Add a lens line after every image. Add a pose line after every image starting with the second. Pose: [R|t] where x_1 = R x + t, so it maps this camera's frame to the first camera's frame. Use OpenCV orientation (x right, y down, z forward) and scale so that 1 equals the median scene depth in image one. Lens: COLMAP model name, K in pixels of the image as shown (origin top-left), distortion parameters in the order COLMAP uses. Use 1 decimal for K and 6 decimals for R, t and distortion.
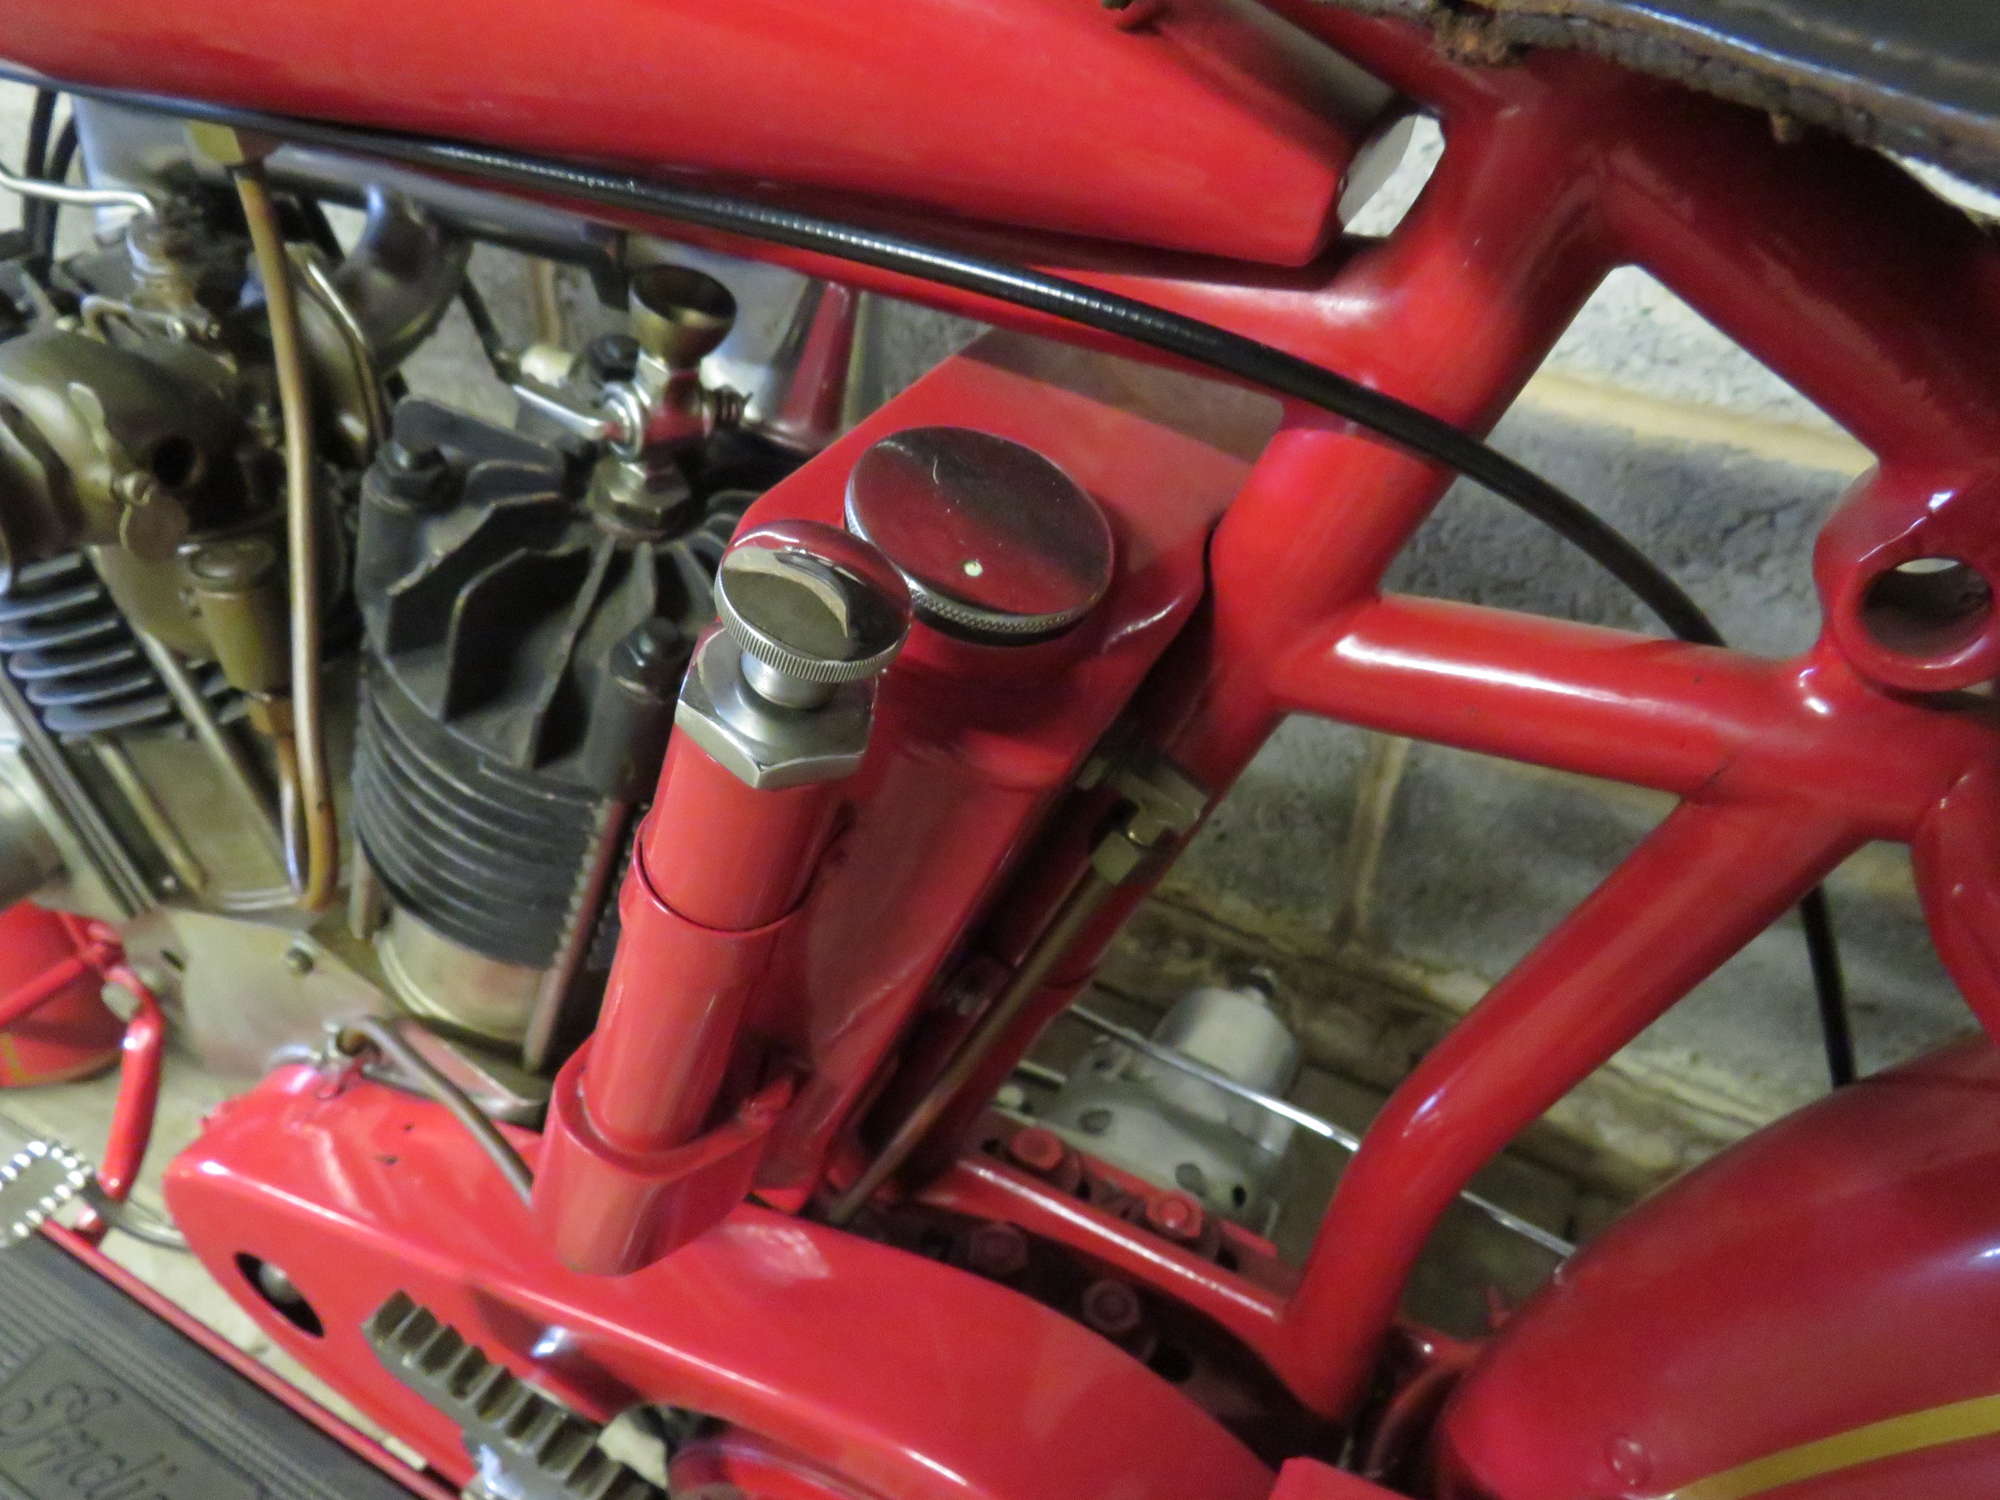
lens RADIAL K [[1409.3, 0, 988.5], [0, 1409.3, 759.7], [0, 0, 1]] dist [-0.040047, 0.023990]
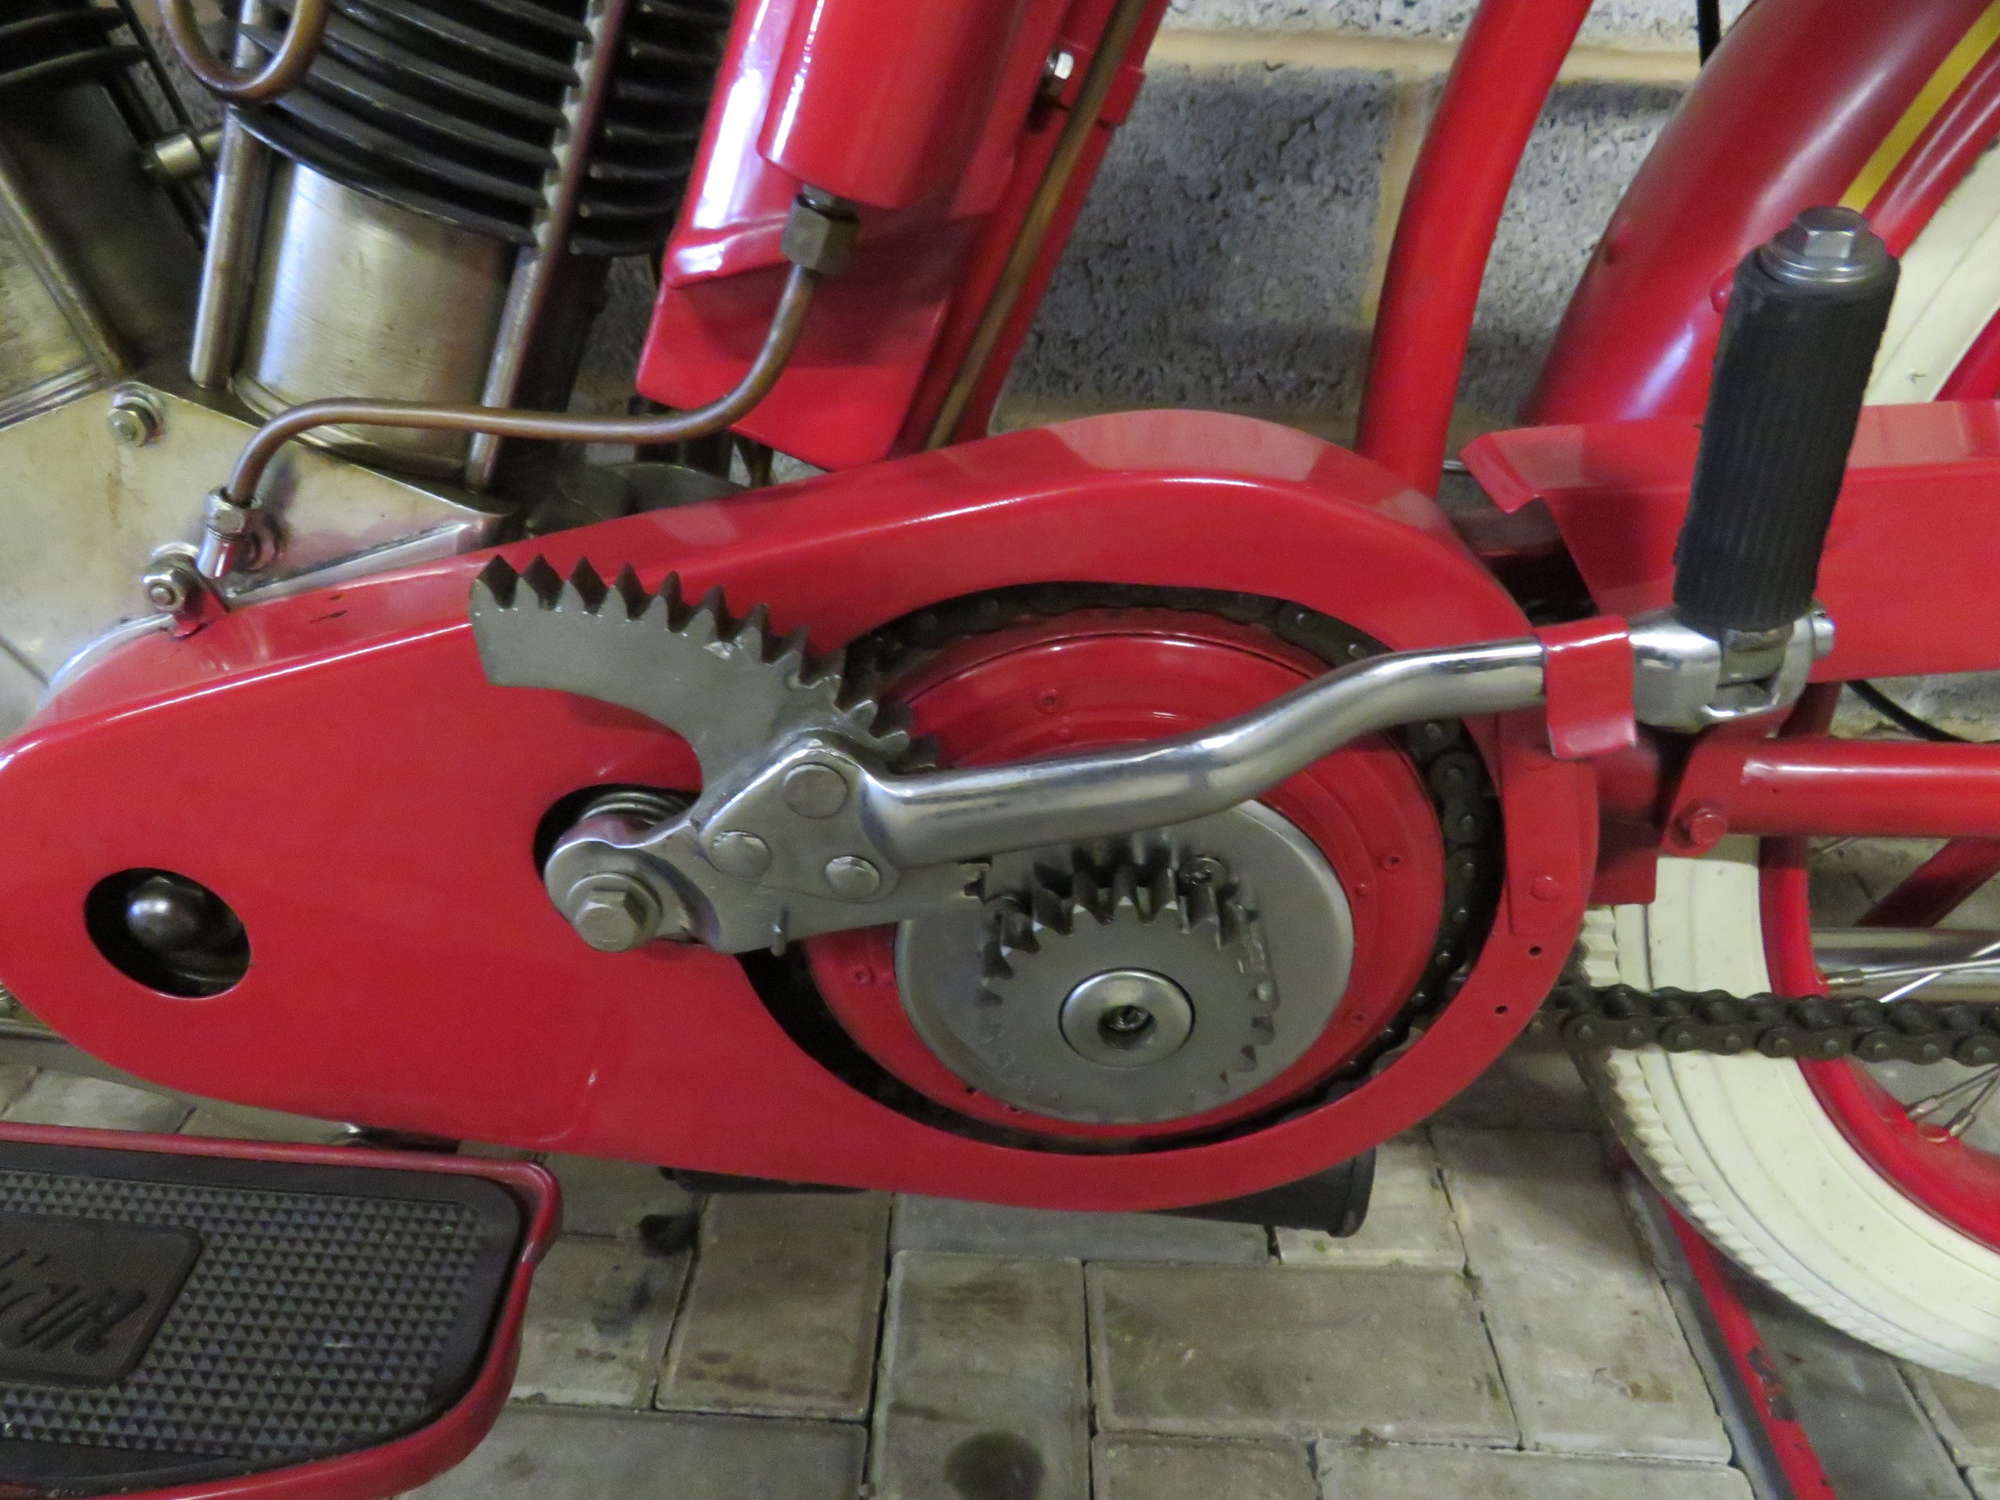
lens RADIAL K [[1409.3, 0, 989.0], [0, 1409.3, 752.2], [0, 0, 1]] dist [-0.040047, 0.023990]
pose [[0.890903, -0.246504, 0.381482, -0.405465], [0.284420, 0.957622, -0.045437, 0.483674], [-0.354115, 0.148981, 0.923259, 0.140665]]
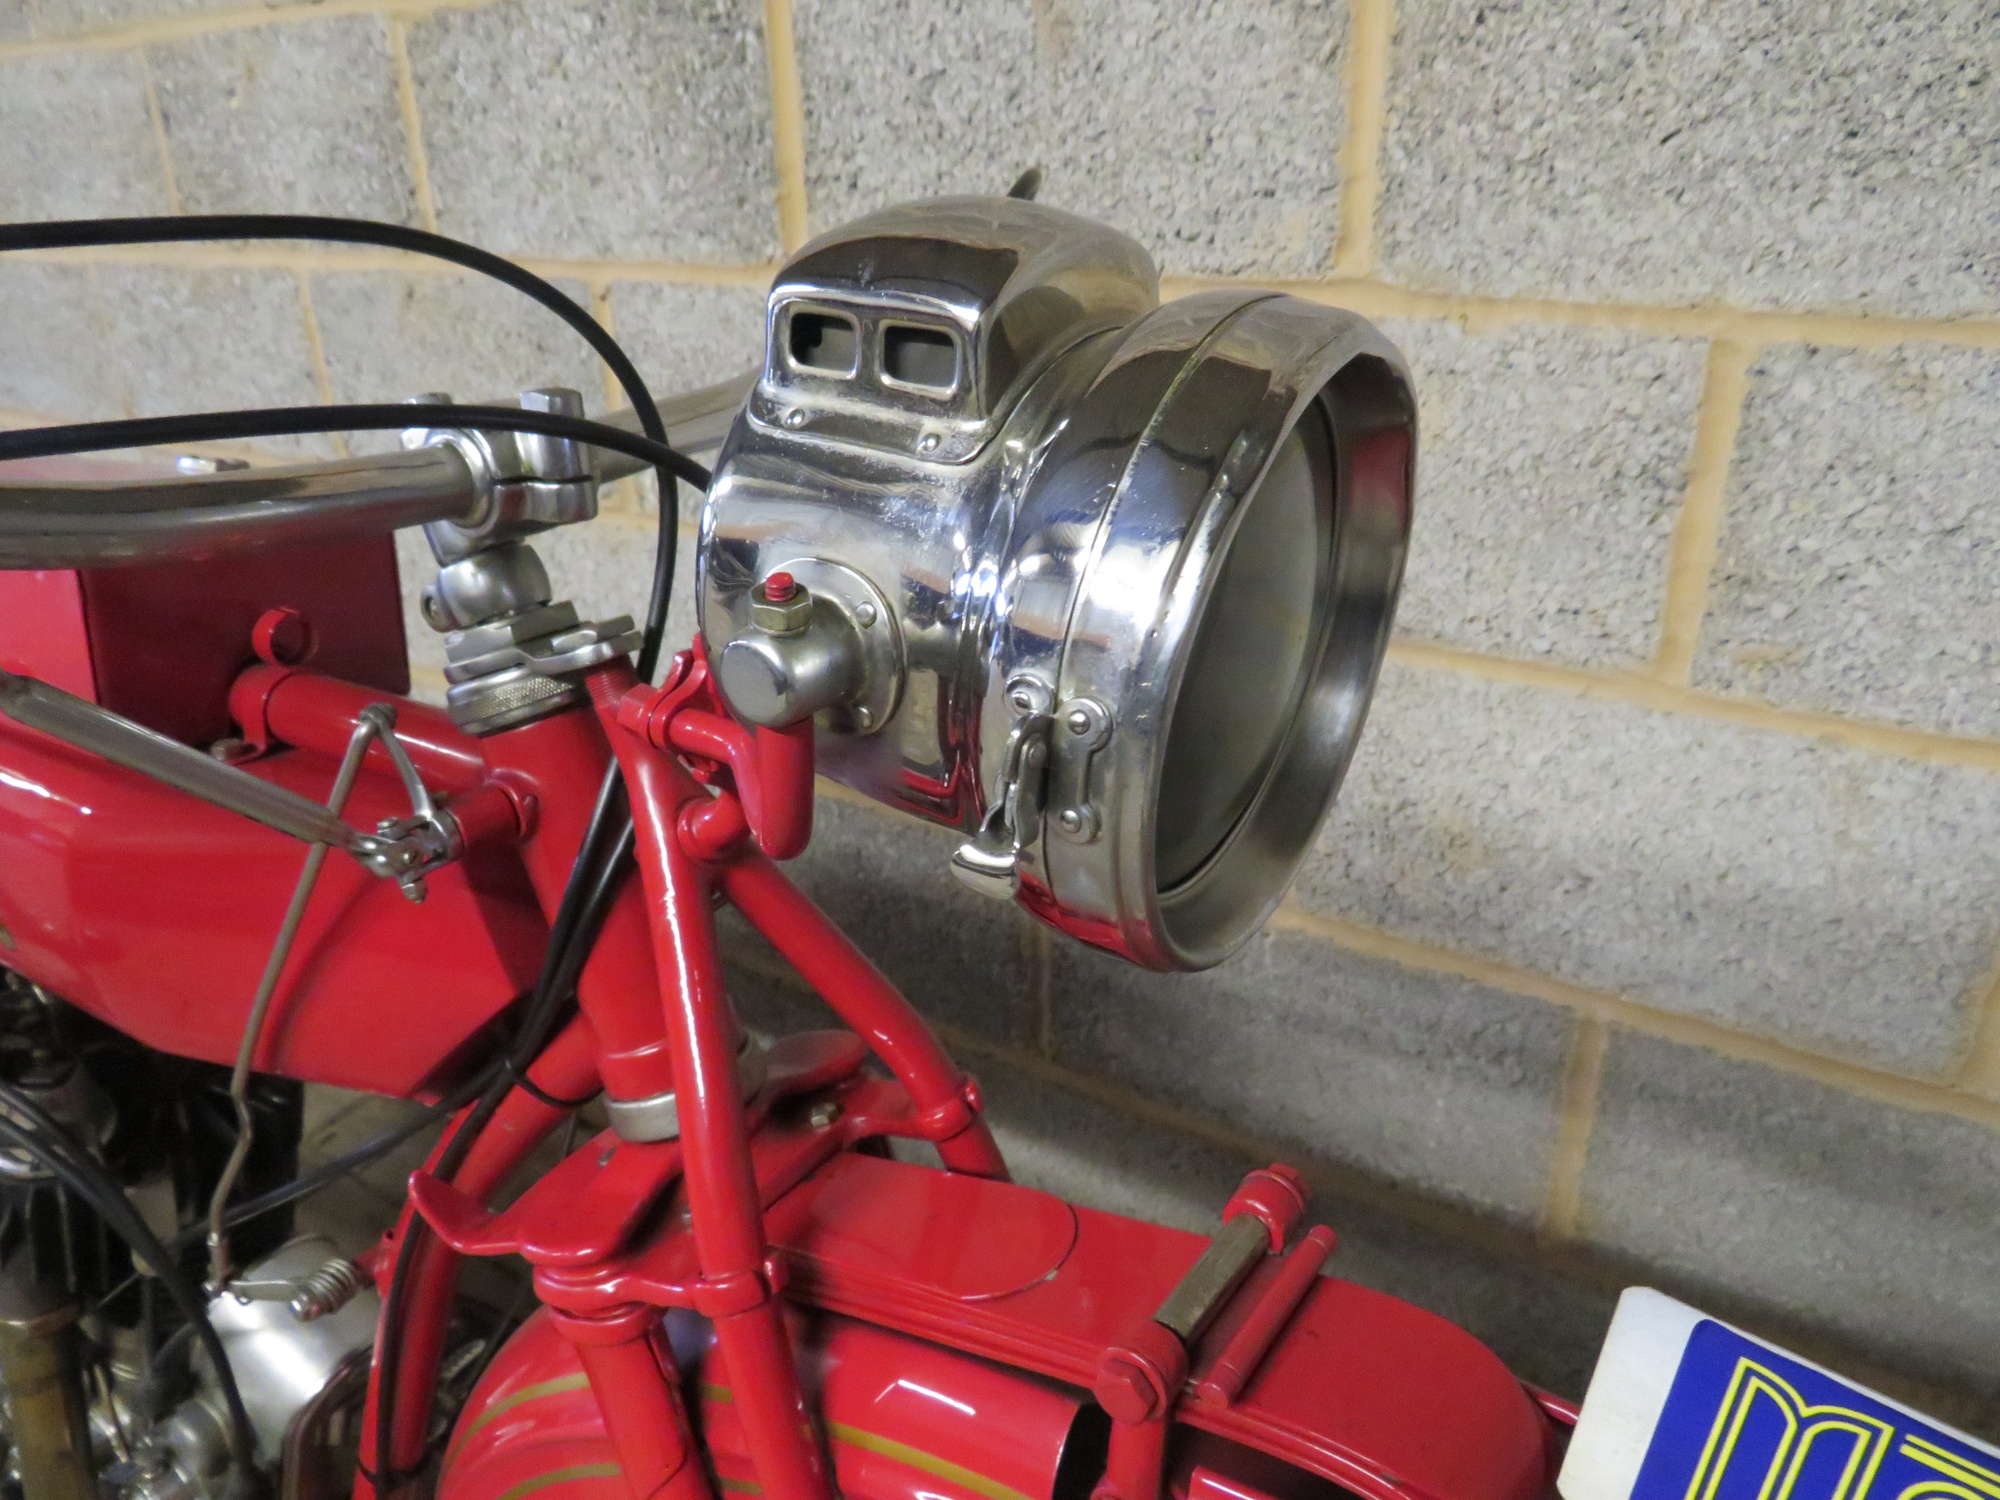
lens RADIAL K [[1409.3, 0, 998.6], [0, 1409.3, 754.0], [0, 0, 1]] dist [-0.040047, 0.023990]
pose [[0.994224, -0.022099, -0.105029, 0.341895], [-0.003835, 0.970633, -0.240536, -0.157059], [0.107260, 0.239549, 0.964941, -0.709338]]
